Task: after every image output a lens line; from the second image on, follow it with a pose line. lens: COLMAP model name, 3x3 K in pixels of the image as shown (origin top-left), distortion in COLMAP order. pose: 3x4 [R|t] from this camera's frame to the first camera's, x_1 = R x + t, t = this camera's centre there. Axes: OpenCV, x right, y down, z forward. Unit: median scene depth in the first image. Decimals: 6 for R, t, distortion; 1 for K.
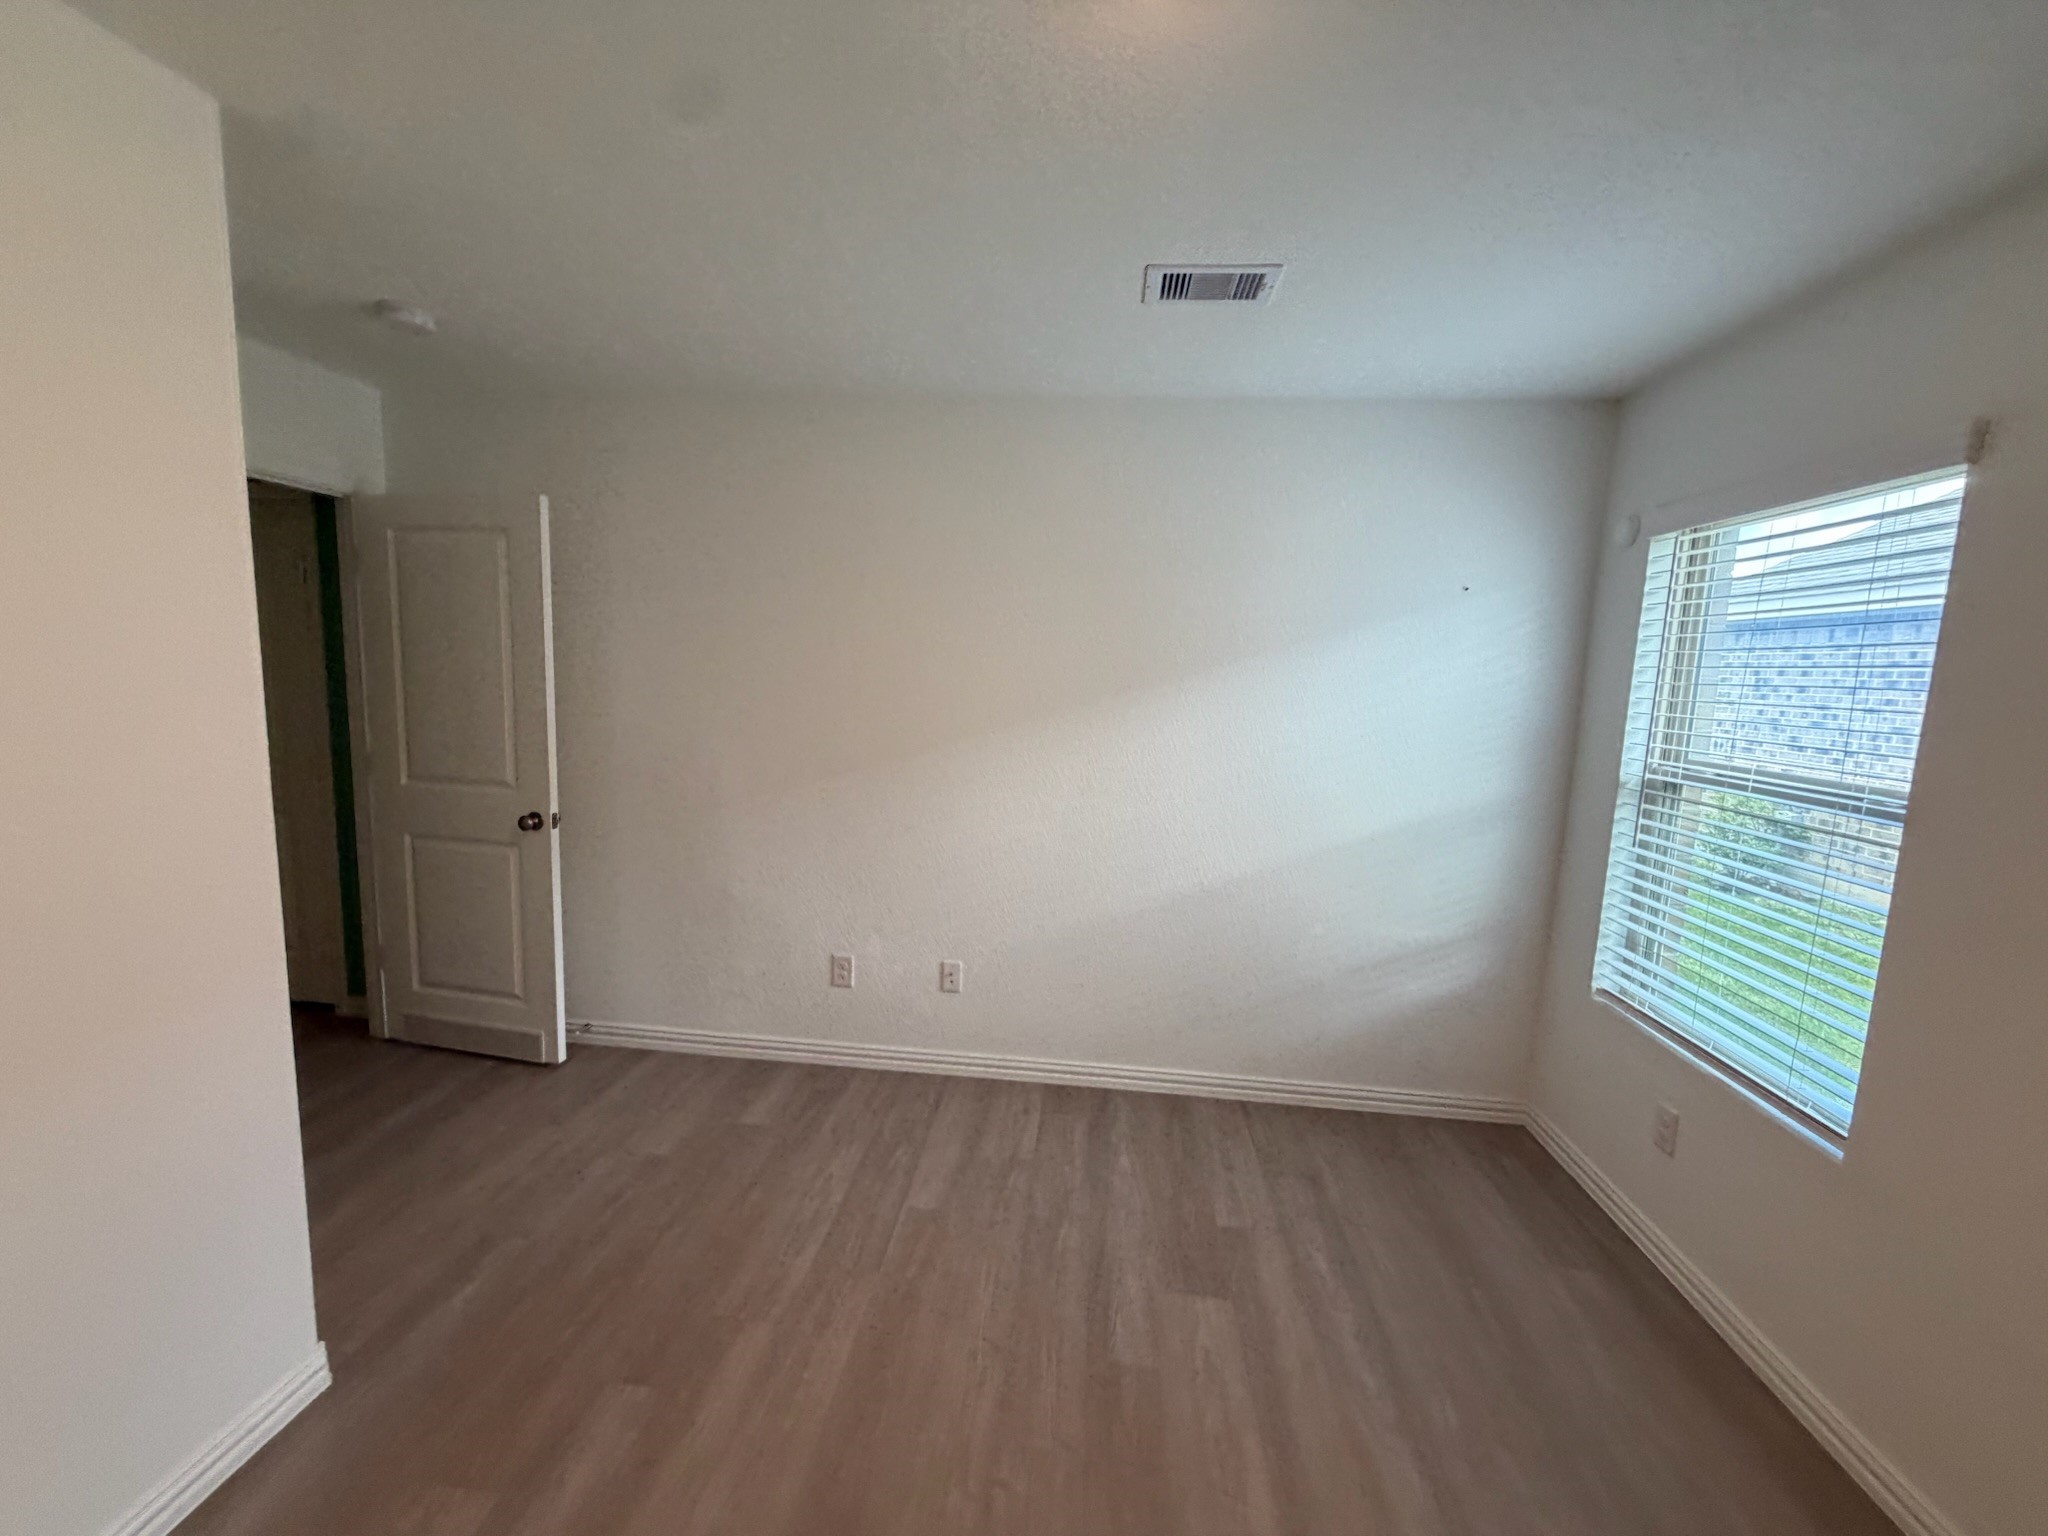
lens RADIAL K [[818.2, 0, 1032.2], [0, 818.2, 768.8], [0, 0, 1]] dist [-0.000634, 0.000417]
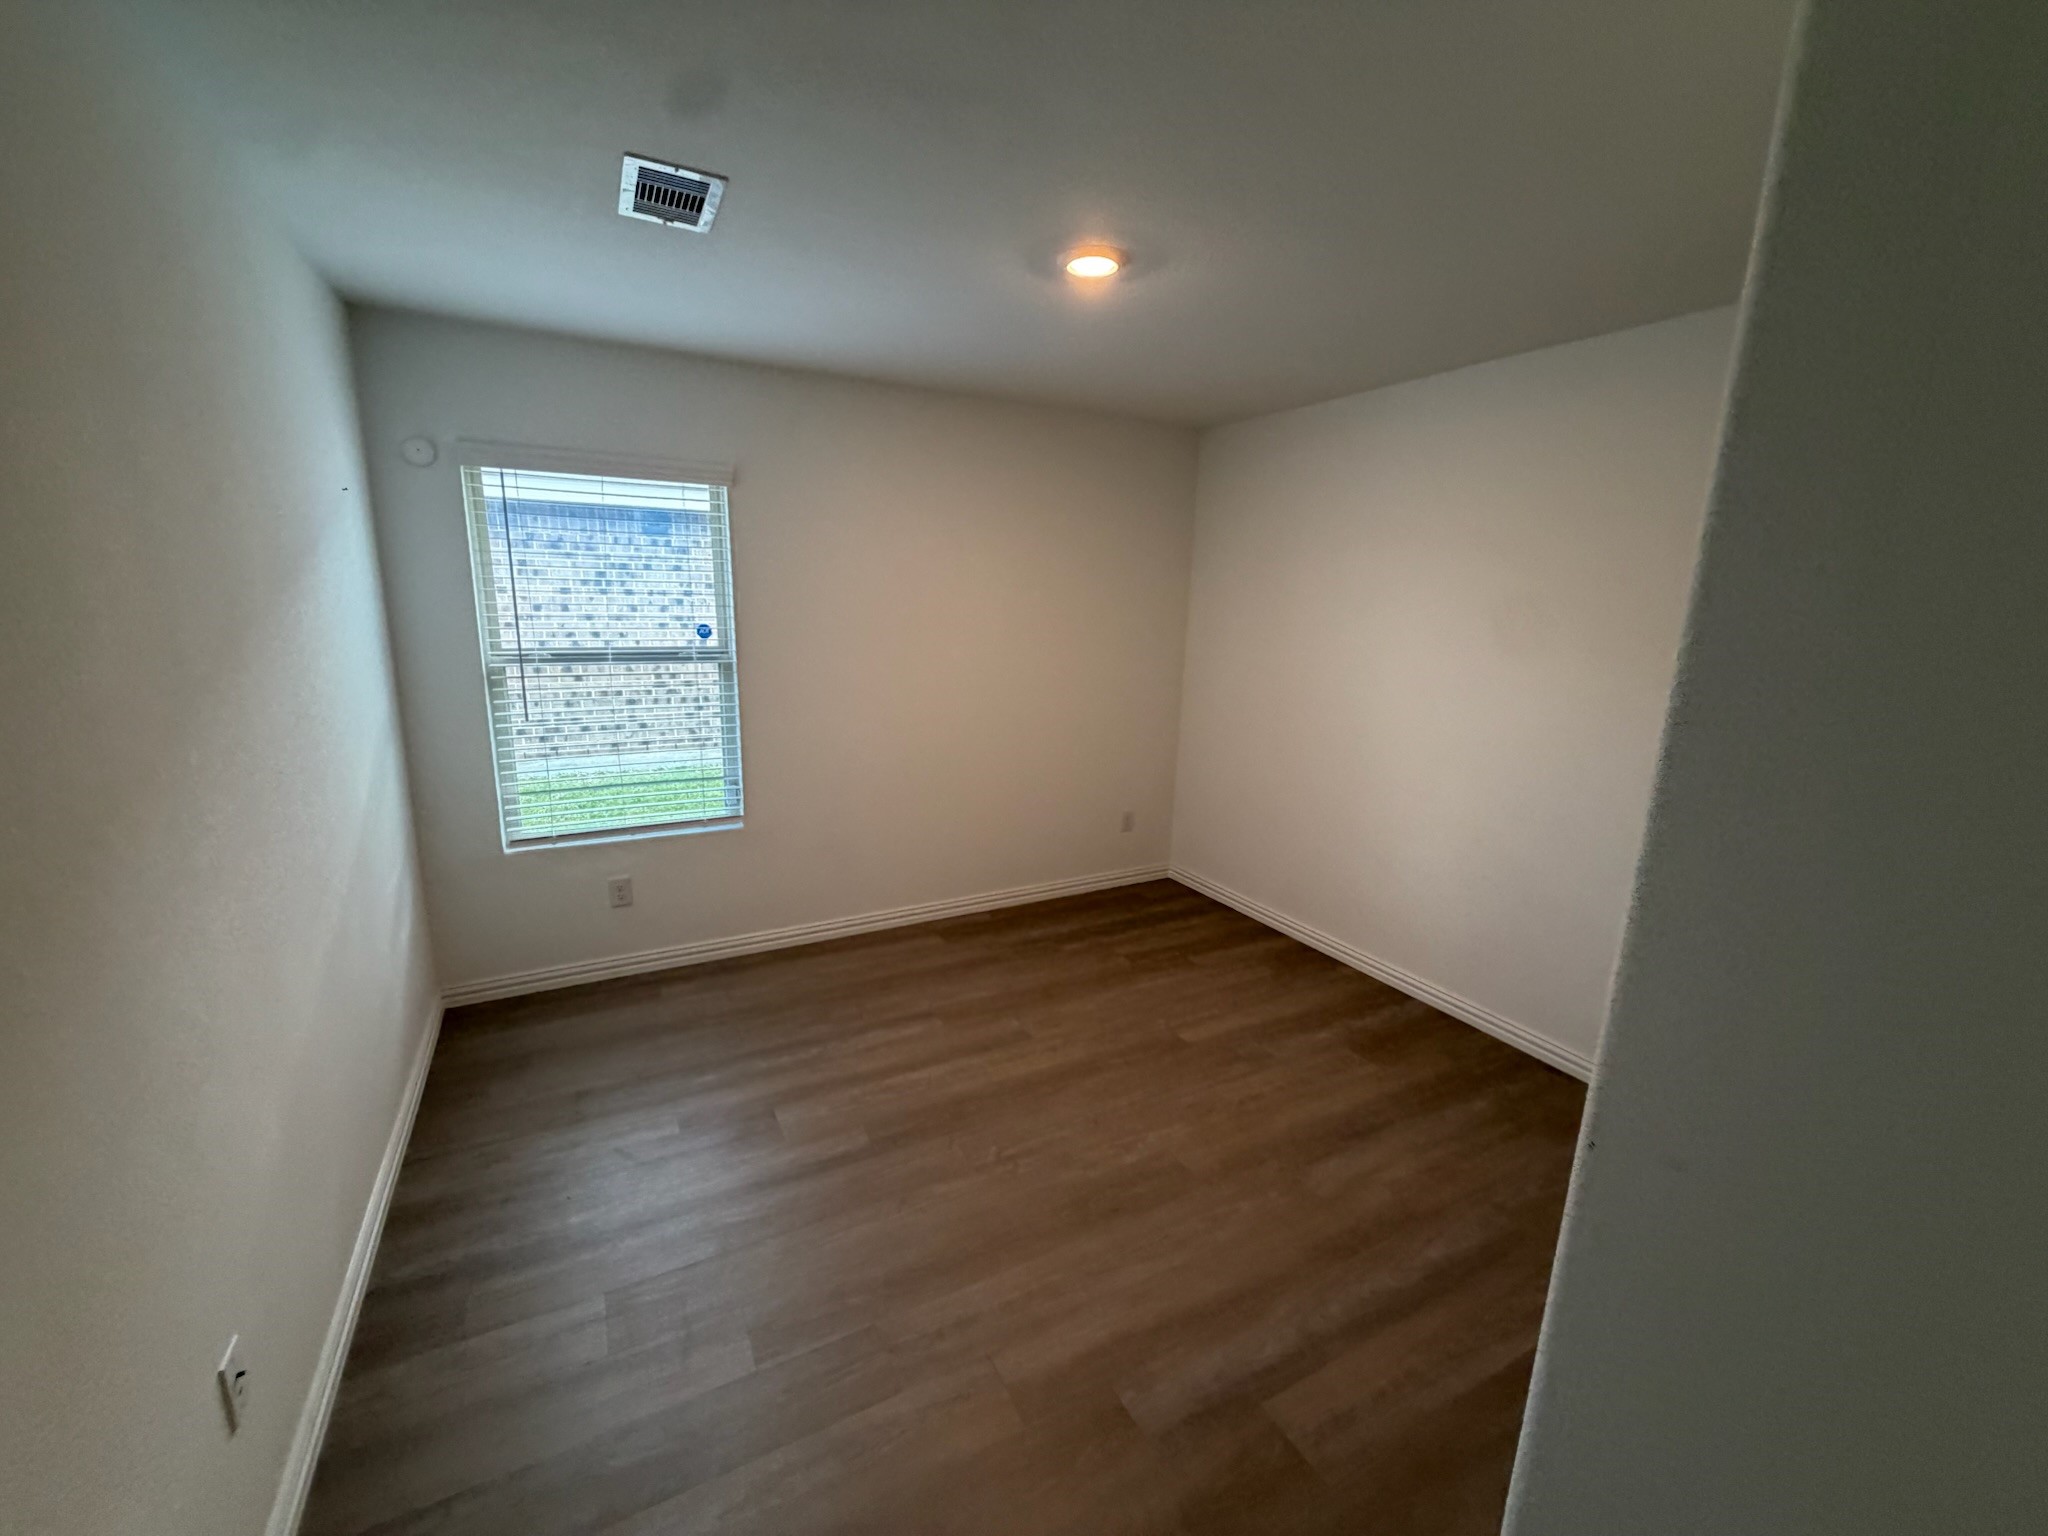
lens RADIAL K [[818.2, 0, 1025.6], [0, 818.2, 770.7], [0, 0, 1]] dist [-0.000634, 0.000417]
pose [[-0.551533, -0.225691, 0.803041, -0.959537], [0.065531, 0.948004, 0.311438, -0.226976], [-0.831575, 0.224392, -0.508065, 1.345564]]
